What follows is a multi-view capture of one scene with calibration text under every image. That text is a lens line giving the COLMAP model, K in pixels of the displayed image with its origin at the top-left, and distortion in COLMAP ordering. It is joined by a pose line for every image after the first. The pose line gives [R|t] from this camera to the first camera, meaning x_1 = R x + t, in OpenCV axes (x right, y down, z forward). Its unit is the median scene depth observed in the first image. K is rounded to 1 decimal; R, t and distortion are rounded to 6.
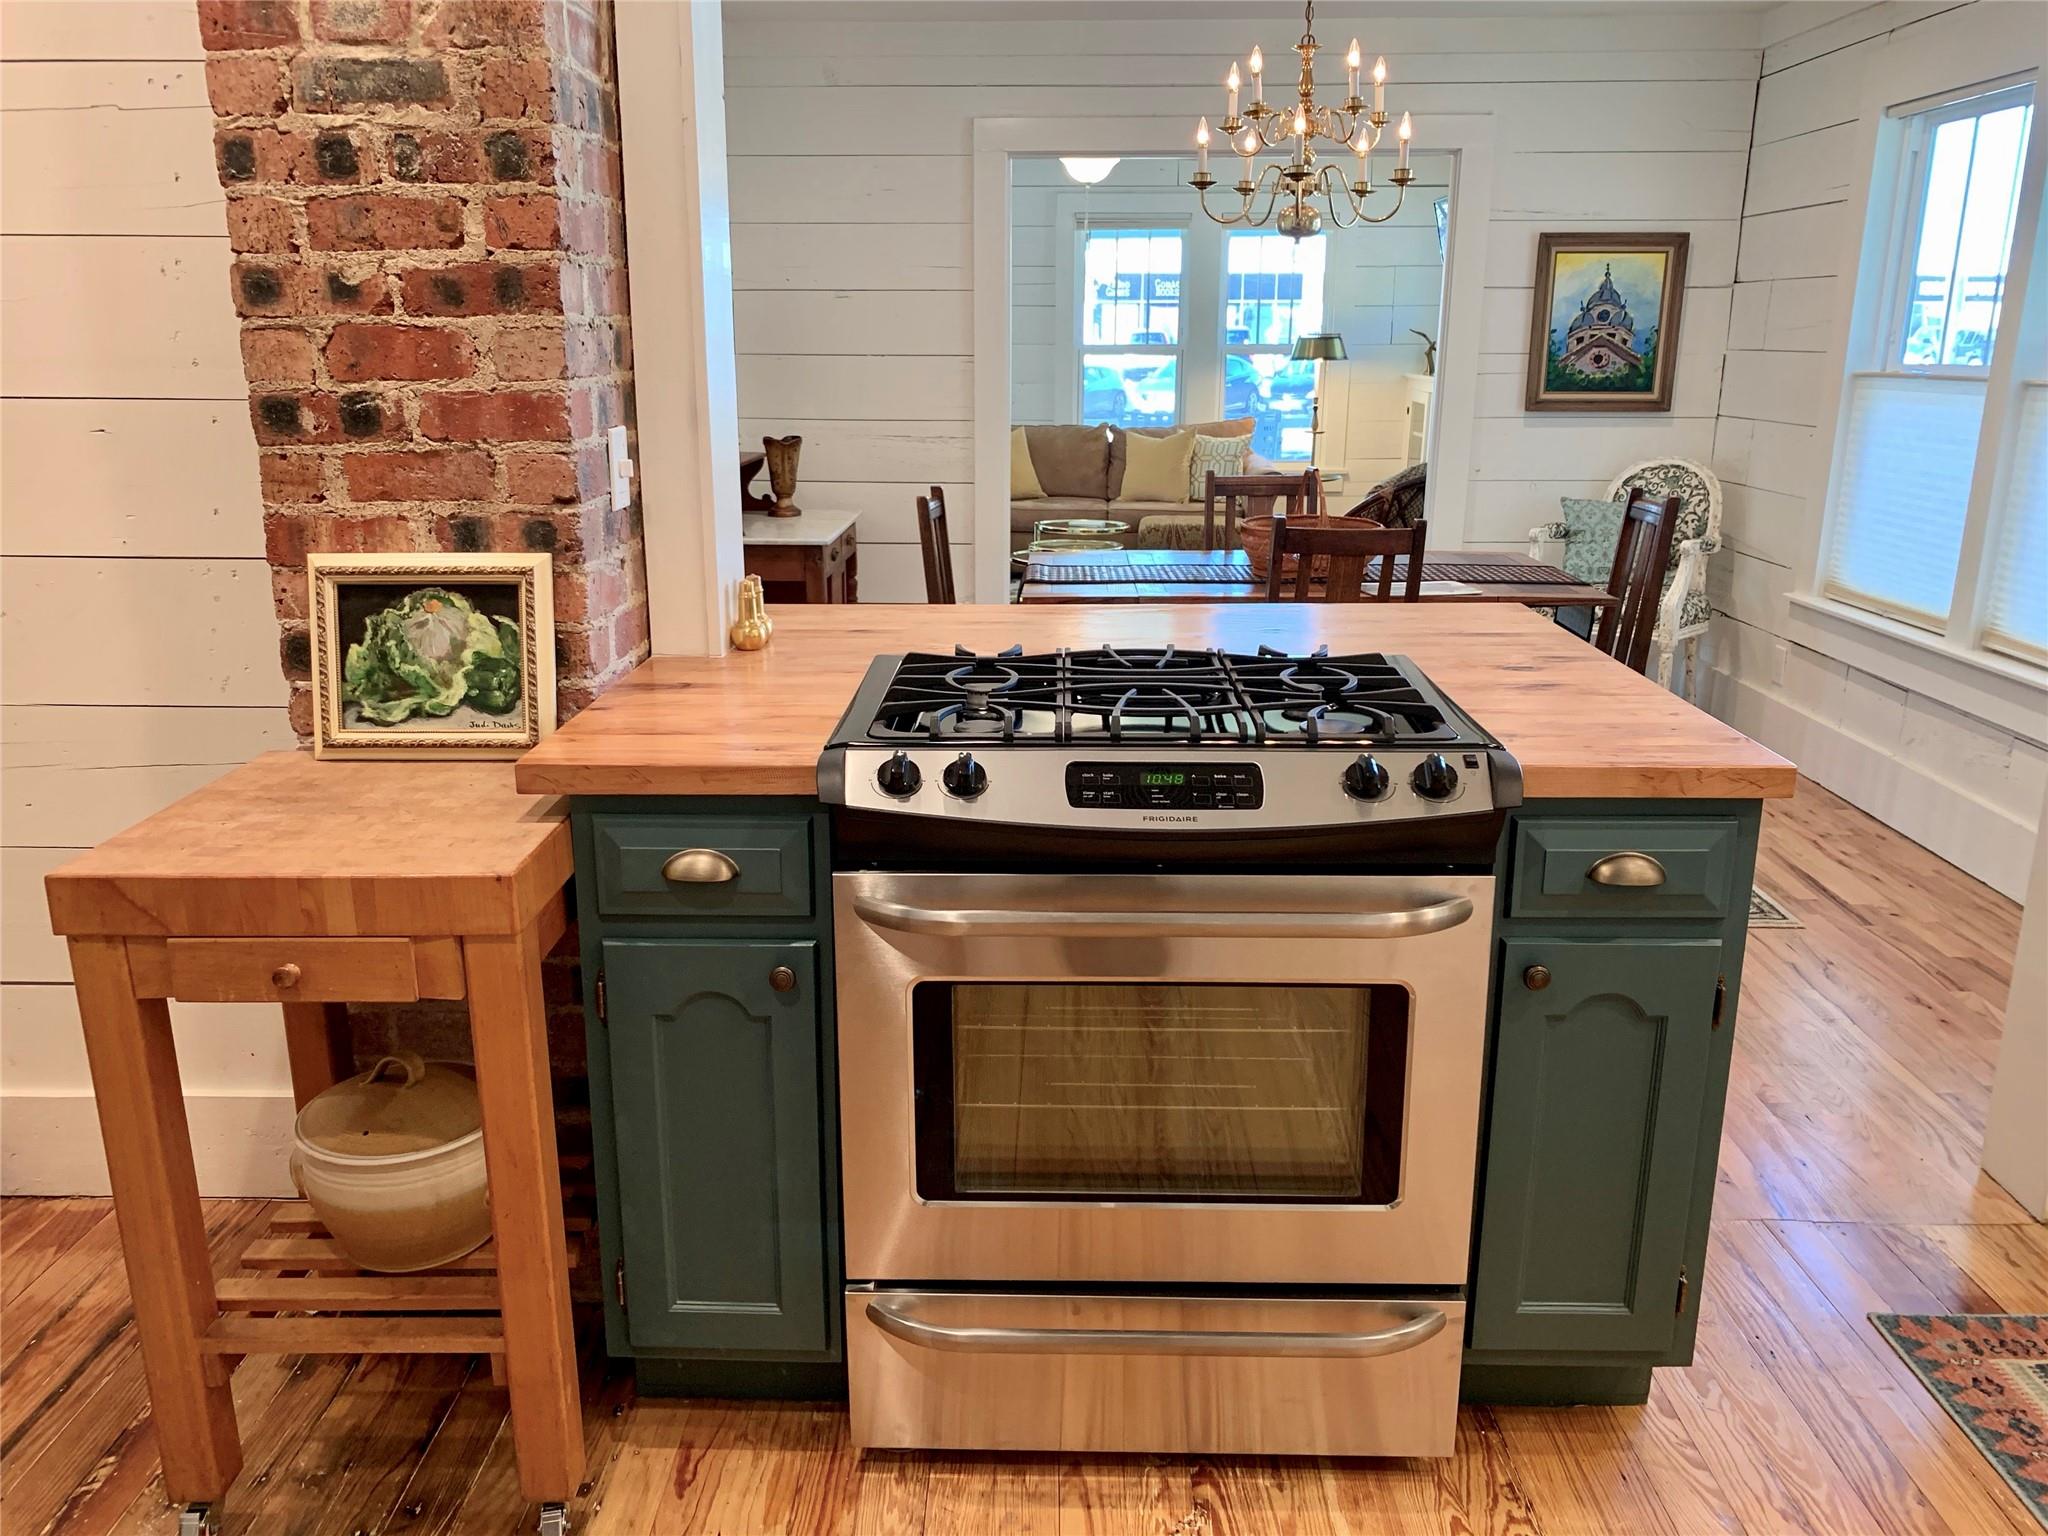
lens RADIAL K [[1620.2, 0, 1024.0], [0, 1620.2, 768.0], [0, 0, 1]] dist [0.062829, 0.001886]
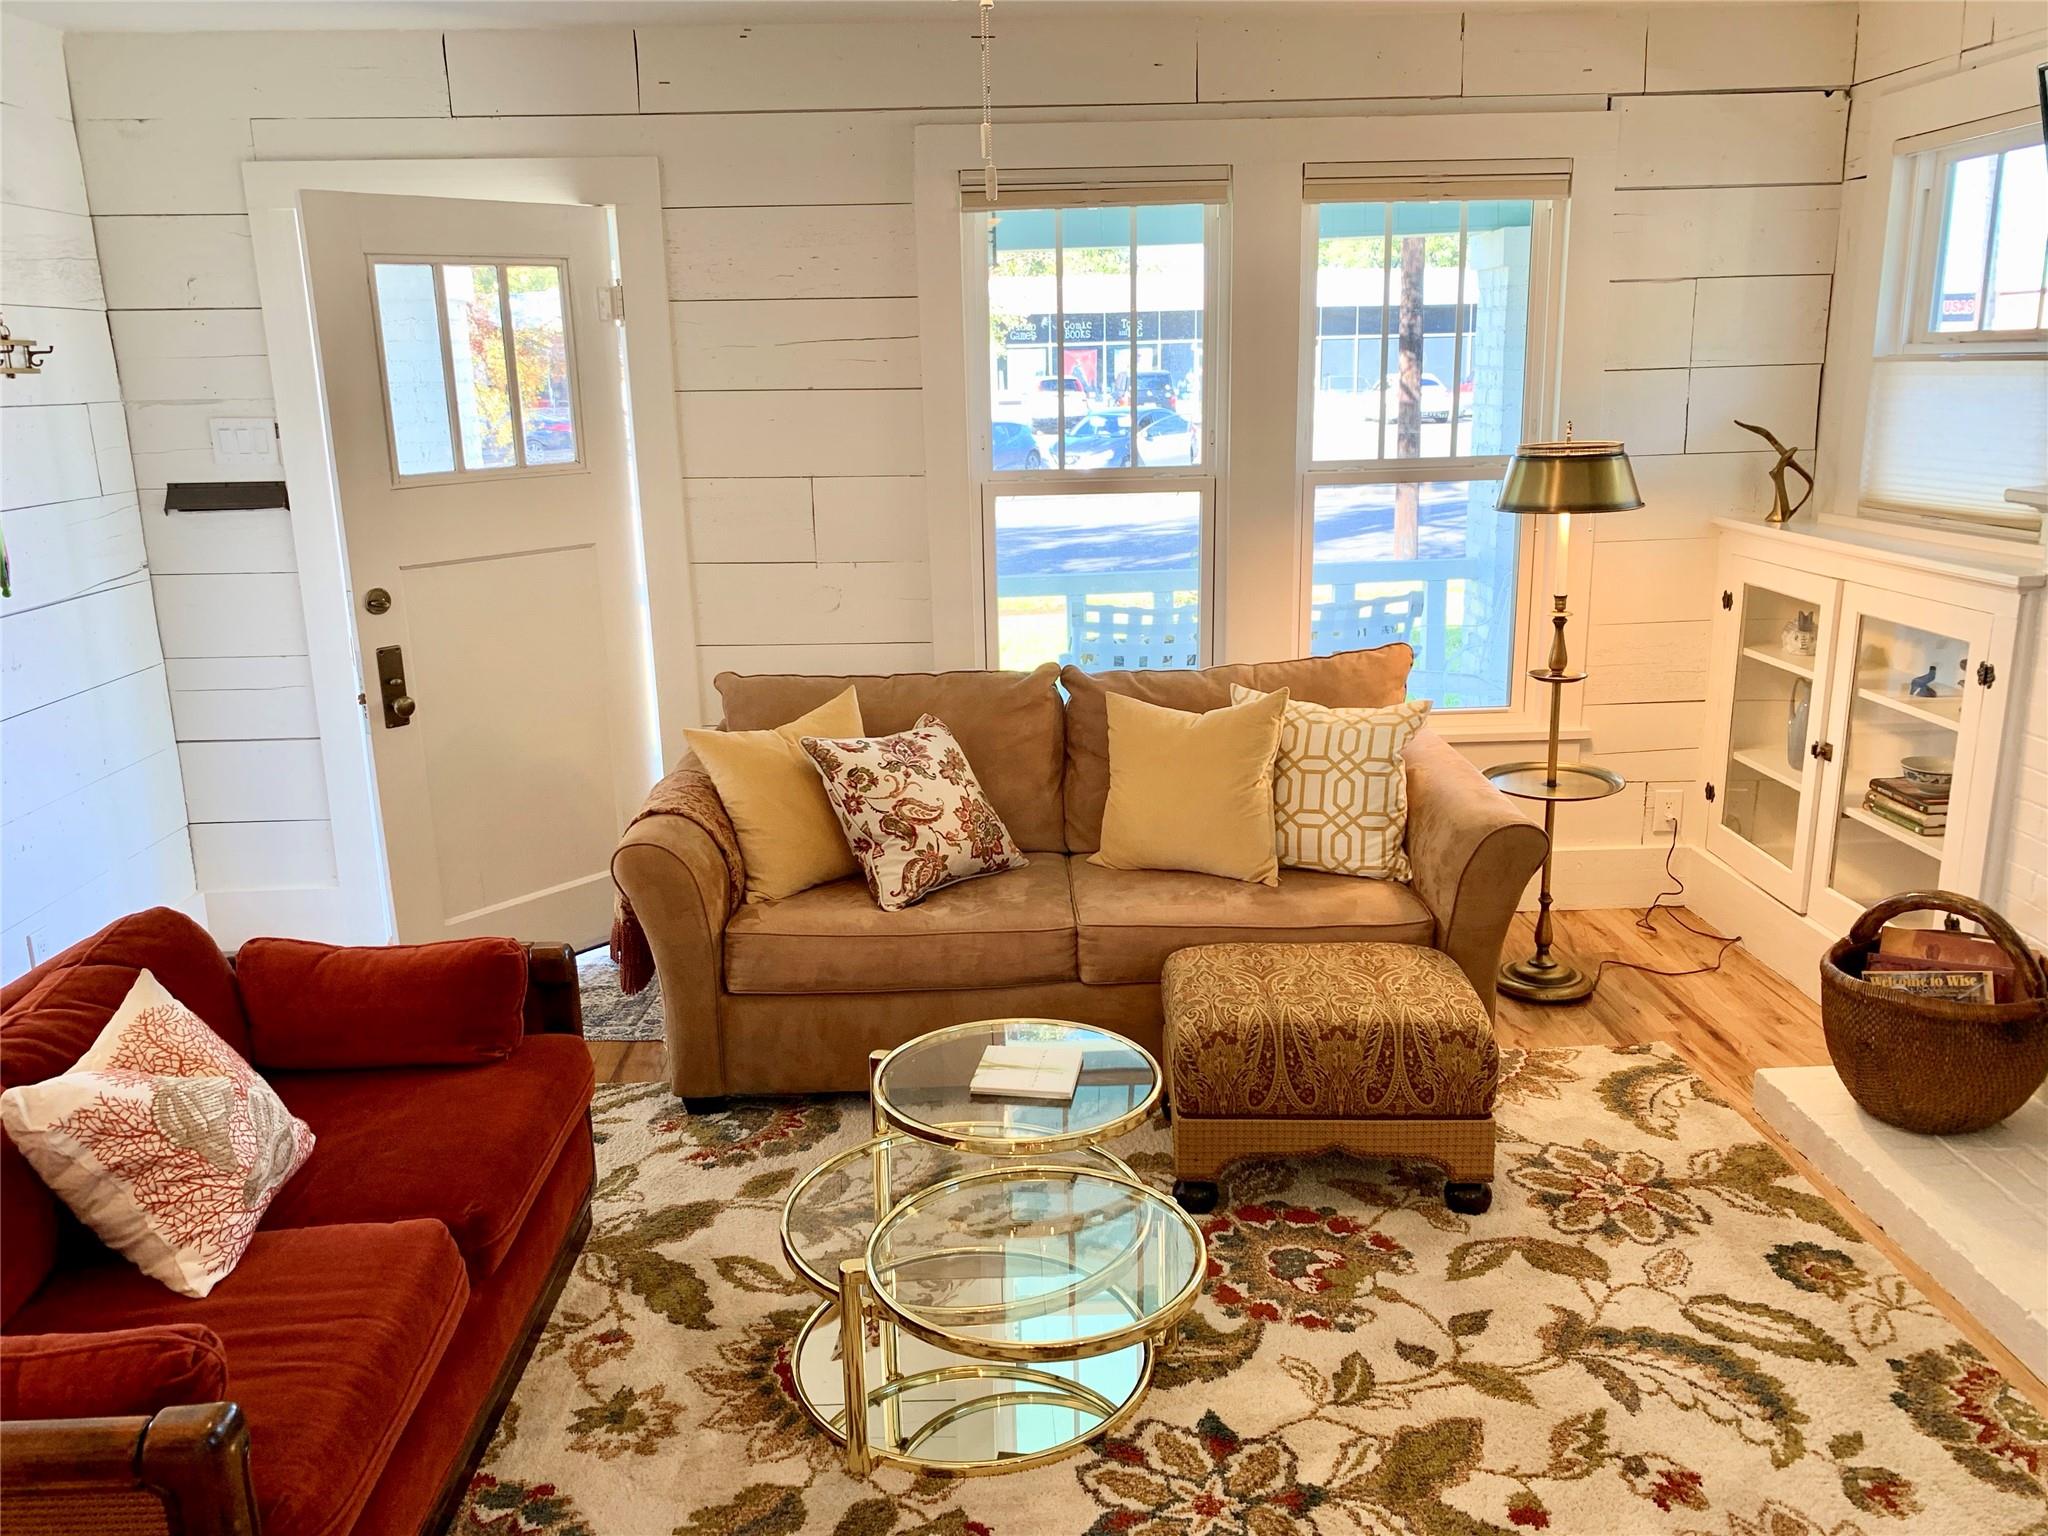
lens RADIAL K [[1620.2, 0, 1024.0], [0, 1620.2, 768.0], [0, 0, 1]] dist [0.062829, 0.001886]
pose [[0.998000, -0.040448, 0.048580, 0.020532], [0.041599, 0.998871, -0.022936, -0.172118], [-0.047597, 0.024911, 0.998556, 0.566569]]
